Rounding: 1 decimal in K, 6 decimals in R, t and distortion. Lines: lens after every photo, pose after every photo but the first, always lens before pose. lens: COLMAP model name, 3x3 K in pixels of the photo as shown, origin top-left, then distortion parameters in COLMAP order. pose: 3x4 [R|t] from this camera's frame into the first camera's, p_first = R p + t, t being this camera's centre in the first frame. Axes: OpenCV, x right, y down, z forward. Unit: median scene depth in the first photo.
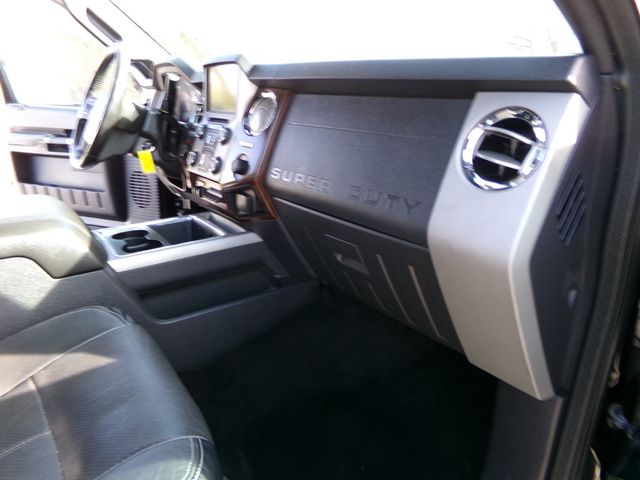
lens RADIAL K [[449.1, 0, 348.7], [0, 449.1, 237.6], [0, 0, 1]] dist [0.001978, 0.035808]
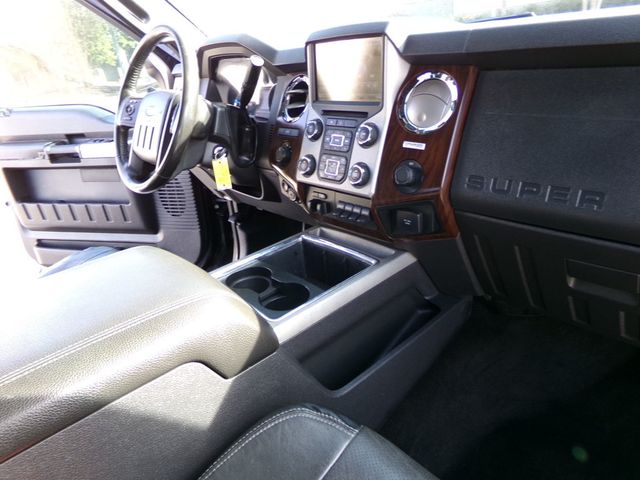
lens RADIAL K [[435.2, 0, 320.7], [0, 435.2, 218.7], [0, 0, 1]] dist [0.000410, 0.001180]
pose [[0.988799, -0.132492, 0.068713, -0.367284], [0.127285, 0.989002, 0.075319, -0.132475], [-0.077937, -0.065729, 0.994789, 0.234019]]
